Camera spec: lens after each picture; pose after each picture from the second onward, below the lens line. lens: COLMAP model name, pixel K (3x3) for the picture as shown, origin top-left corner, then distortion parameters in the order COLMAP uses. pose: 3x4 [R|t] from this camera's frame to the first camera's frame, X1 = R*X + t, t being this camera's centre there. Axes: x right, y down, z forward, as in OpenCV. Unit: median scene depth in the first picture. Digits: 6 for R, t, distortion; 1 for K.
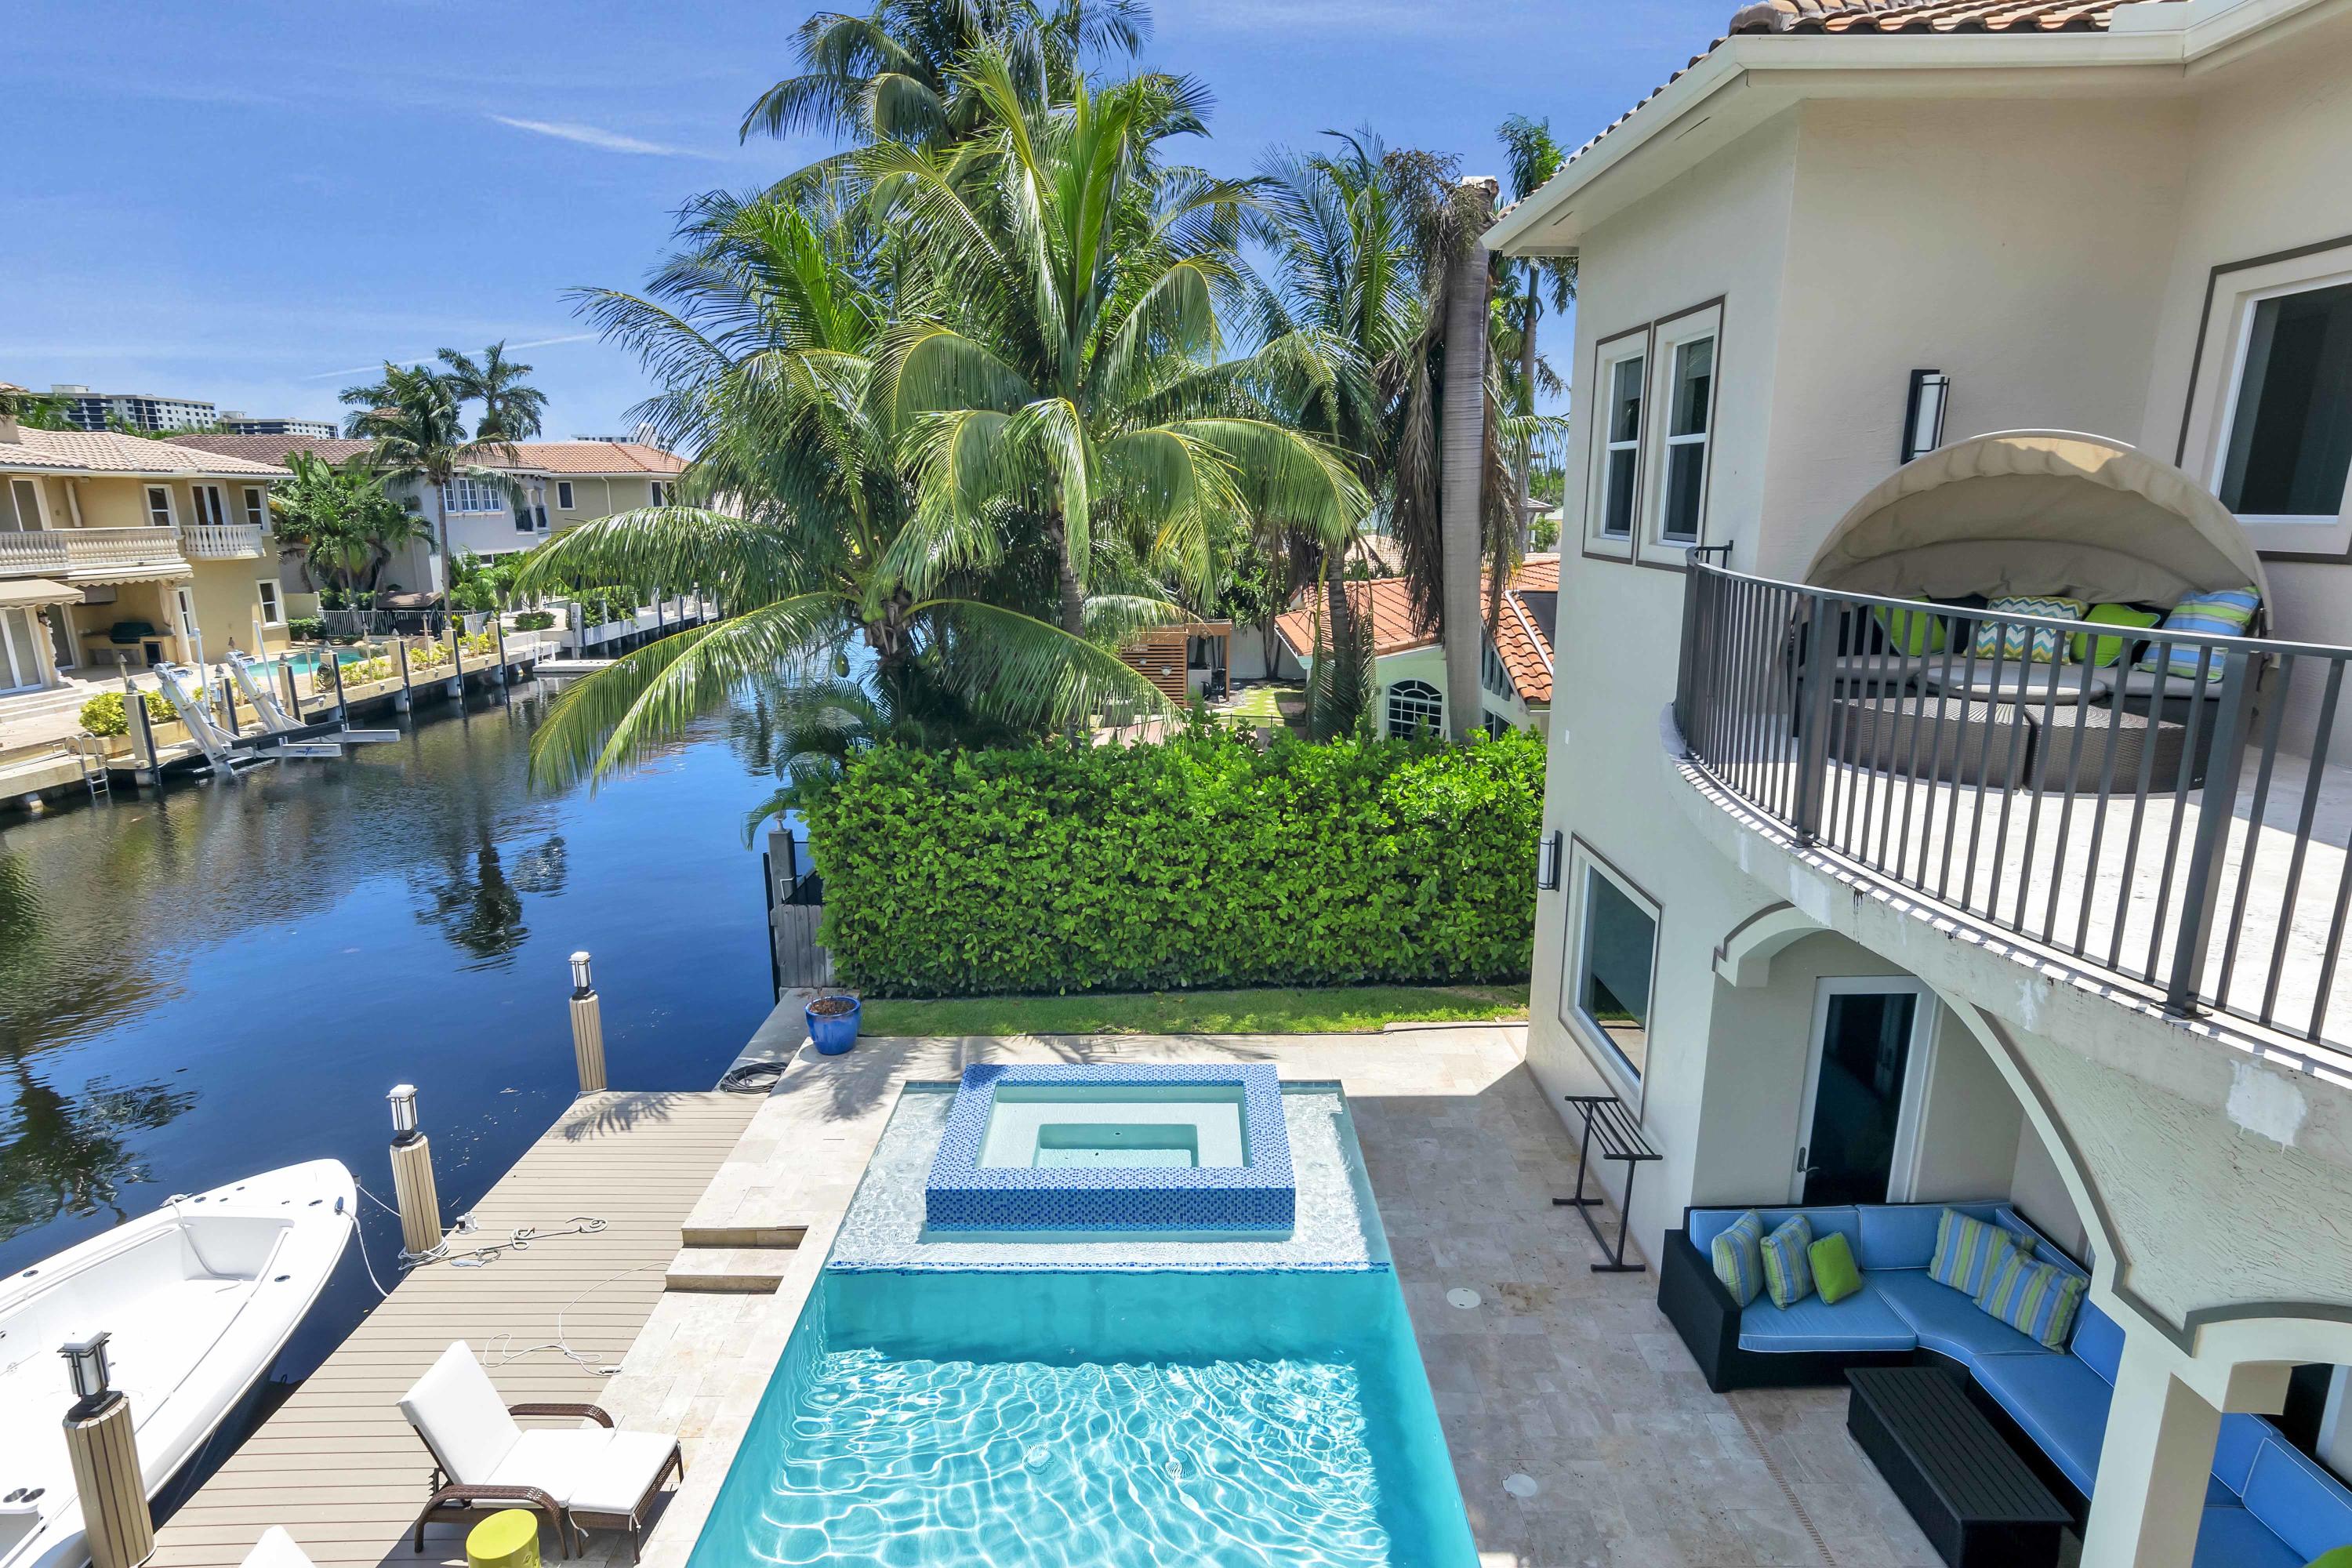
lens RADIAL K [[1334.0, 0, 1173.4], [0, 1334.0, 783.6], [0, 0, 1]] dist [-0.045077, 0.046563]
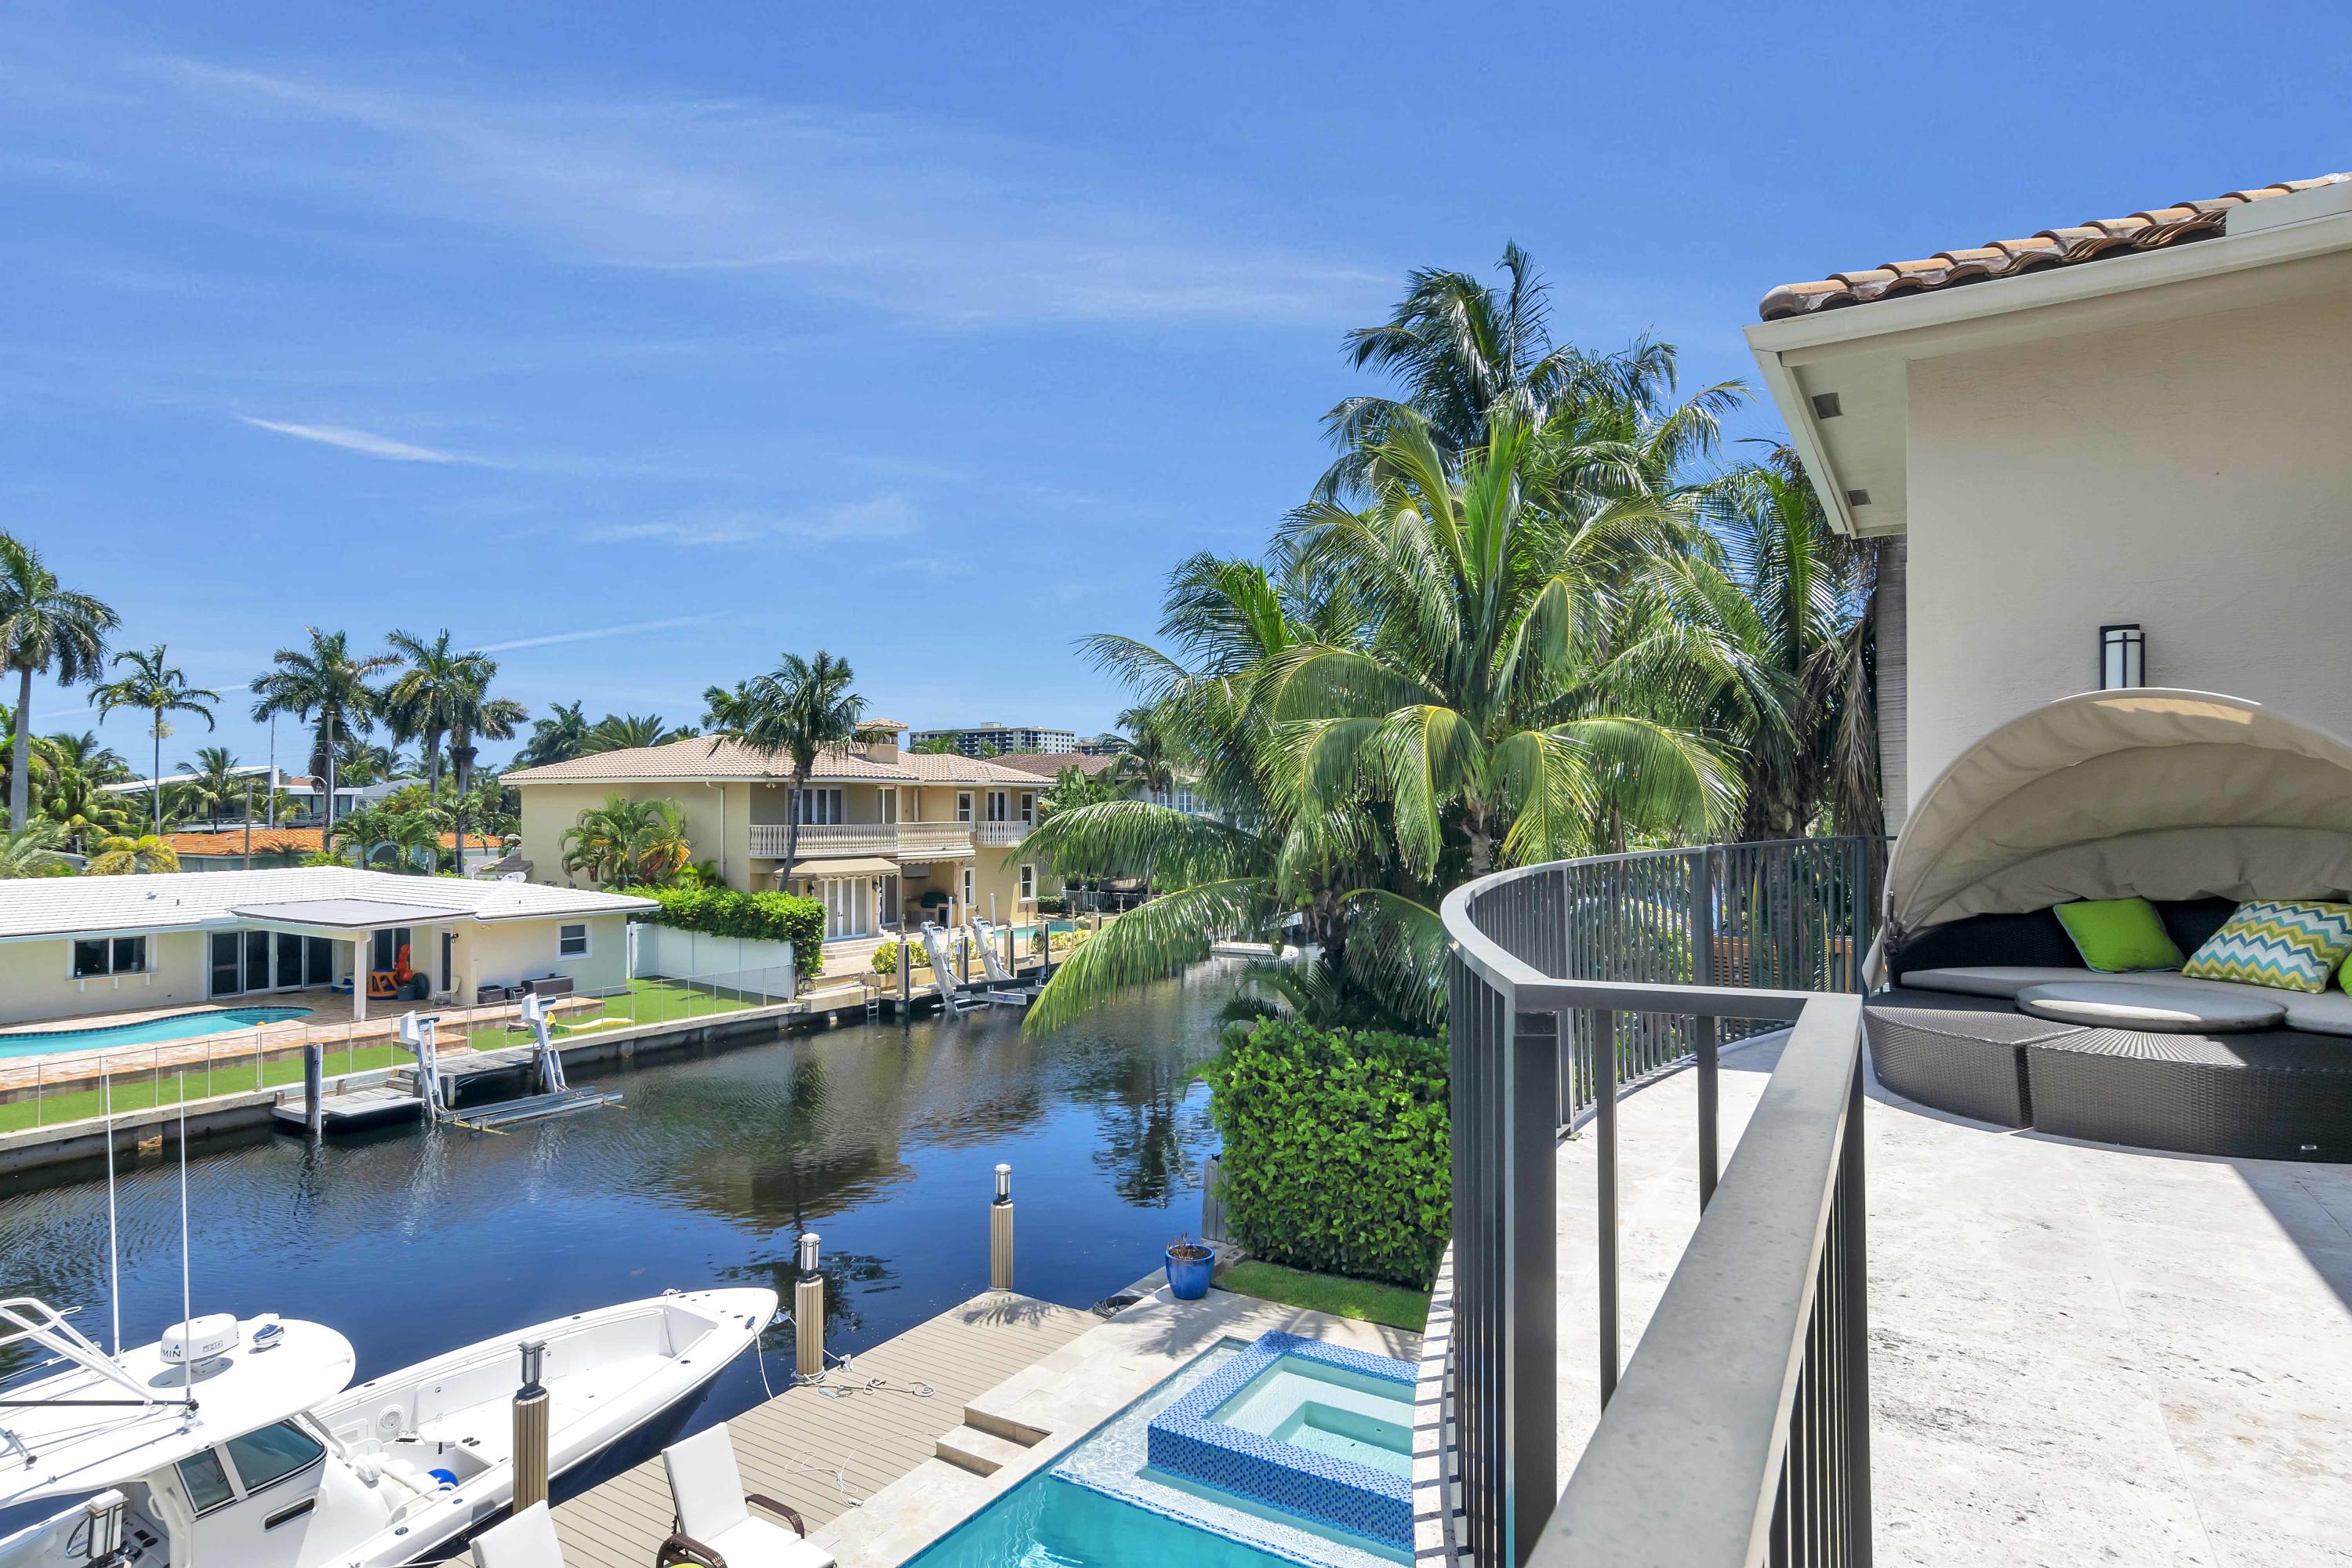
lens RADIAL K [[1334.0, 0, 1173.4], [0, 1334.0, 783.6], [0, 0, 1]] dist [-0.045077, 0.046563]
pose [[0.840828, -0.005671, -0.541273, 0.297784], [-0.119024, 0.973535, -0.195095, 0.008083], [0.528054, 0.228466, 0.817901, 0.021527]]
